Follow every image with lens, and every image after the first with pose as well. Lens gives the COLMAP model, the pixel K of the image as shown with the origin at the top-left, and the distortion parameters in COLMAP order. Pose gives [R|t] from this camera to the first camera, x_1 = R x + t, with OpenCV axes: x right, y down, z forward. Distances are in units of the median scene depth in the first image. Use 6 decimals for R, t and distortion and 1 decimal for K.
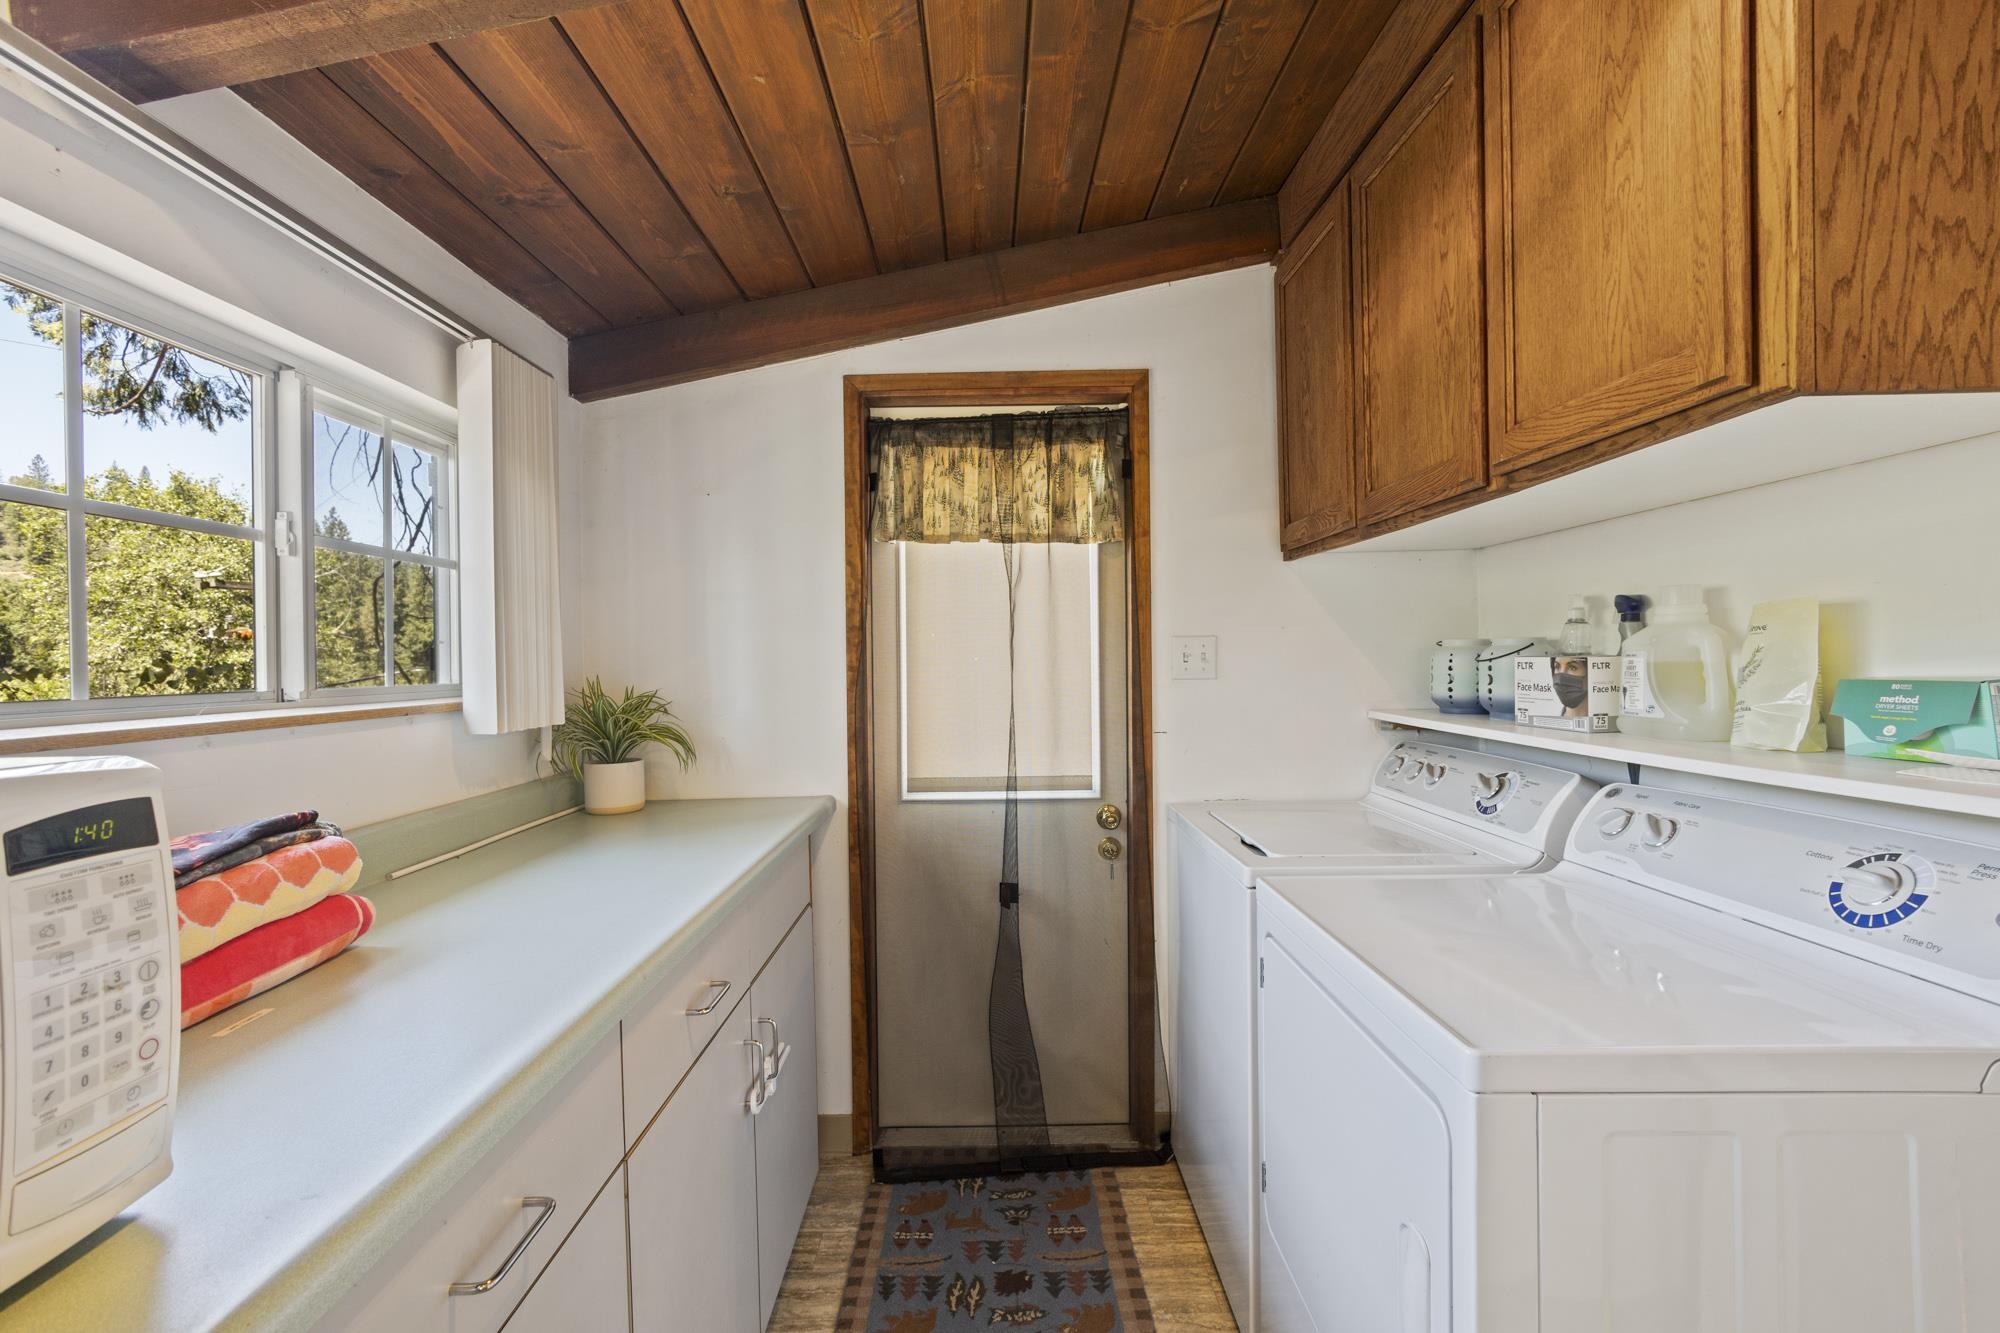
lens RADIAL K [[849.1, 0, 996.9], [0, 849.1, 667.7], [0, 0, 1]] dist [-0.002321, 0.000793]
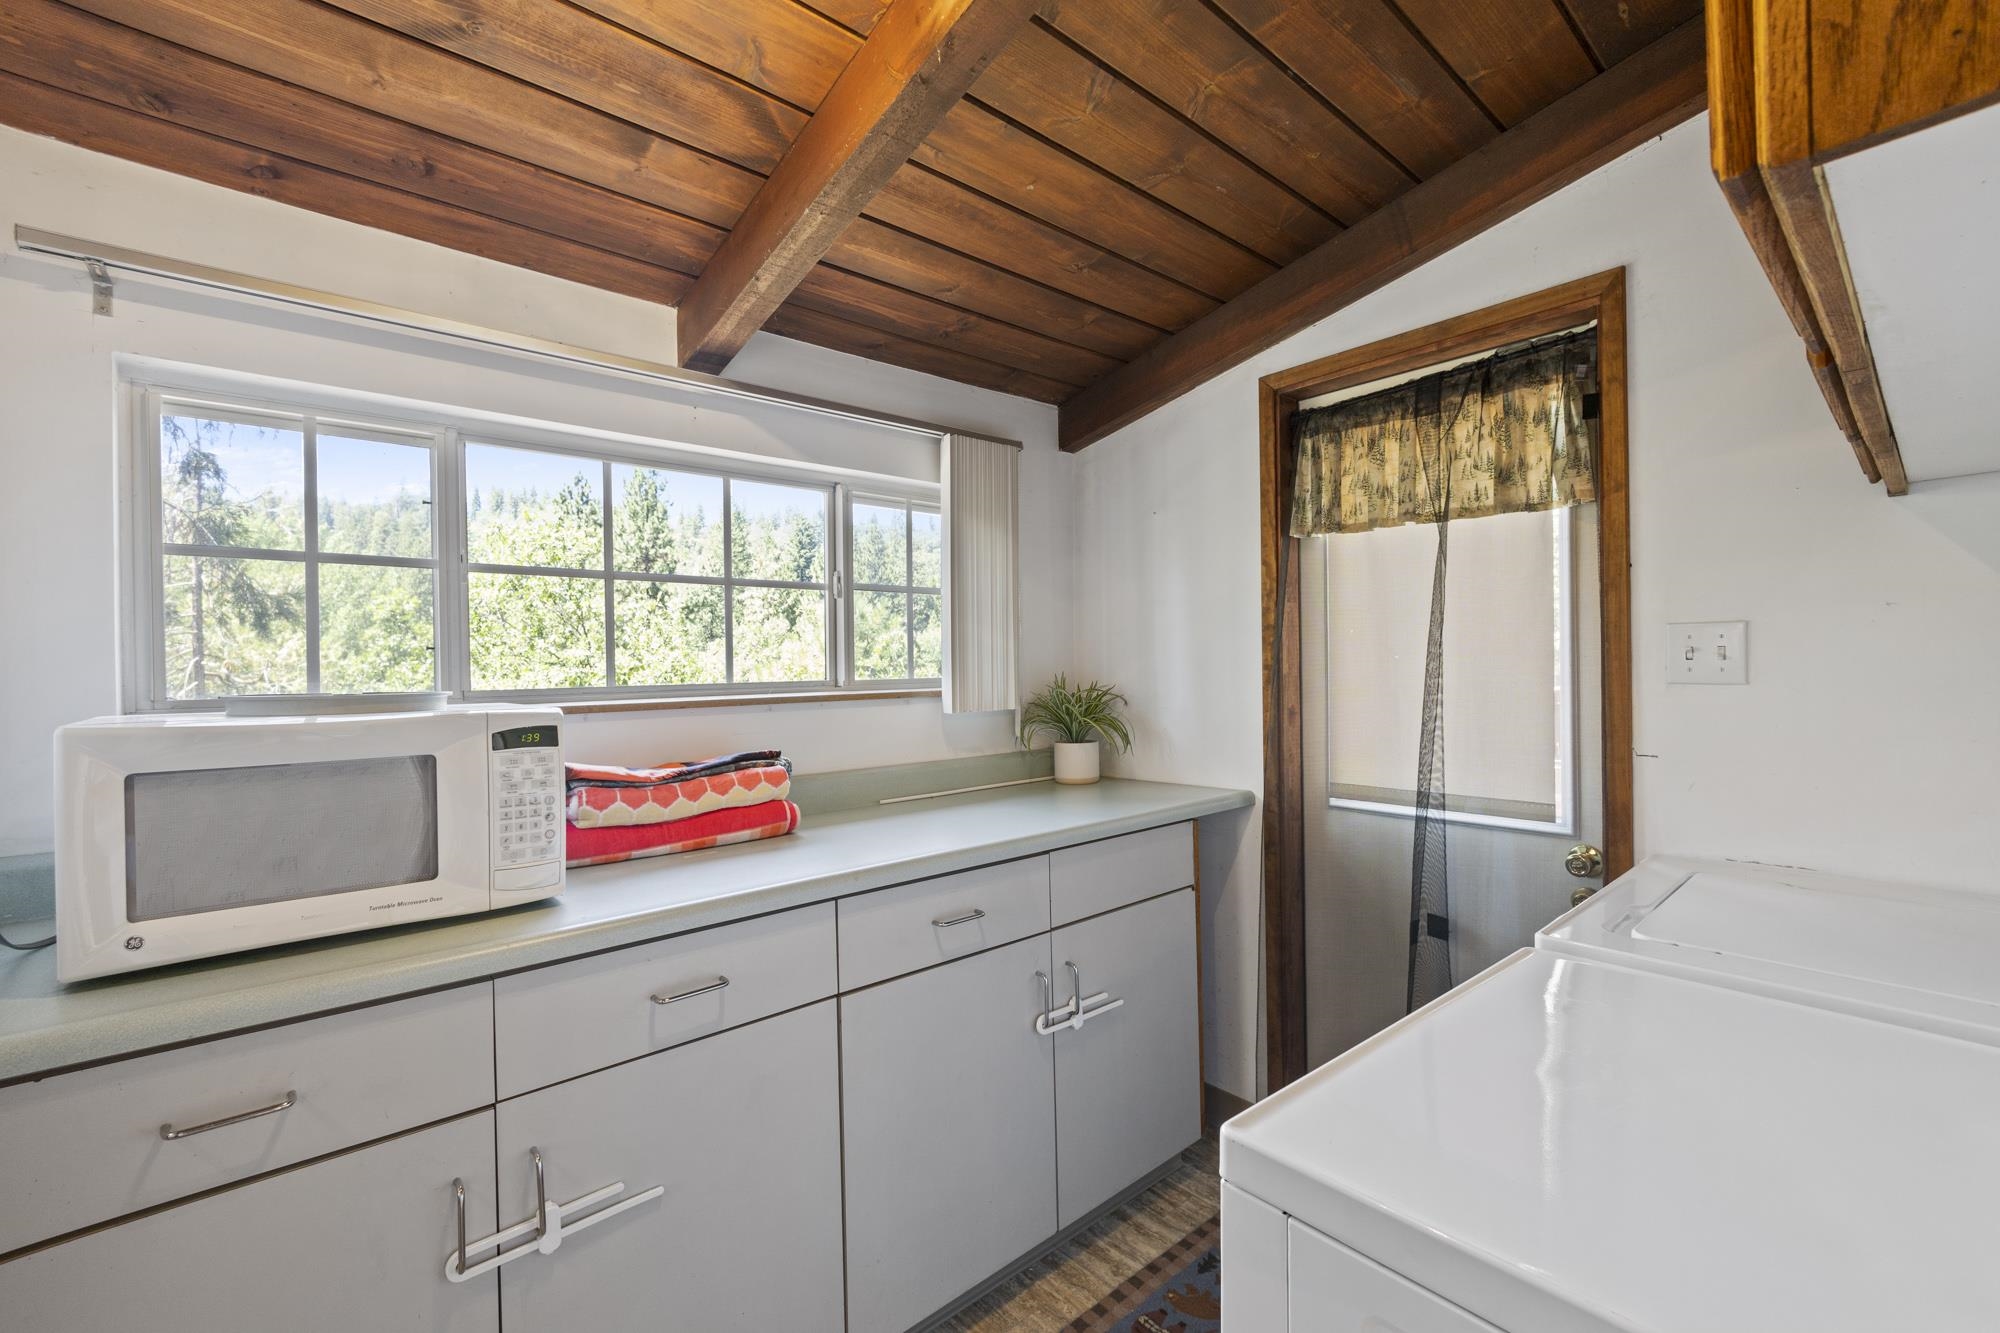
lens RADIAL K [[850.2, 0, 1003.7], [0, 850.2, 663.3], [0, 0, 1]] dist [-0.001008, 0.000574]
pose [[0.657719, -0.000806, -0.753263, 0.384917], [0.000756, 1.000000, -0.000410, -0.003207], [0.753263, -0.000300, 0.657720, 0.101552]]
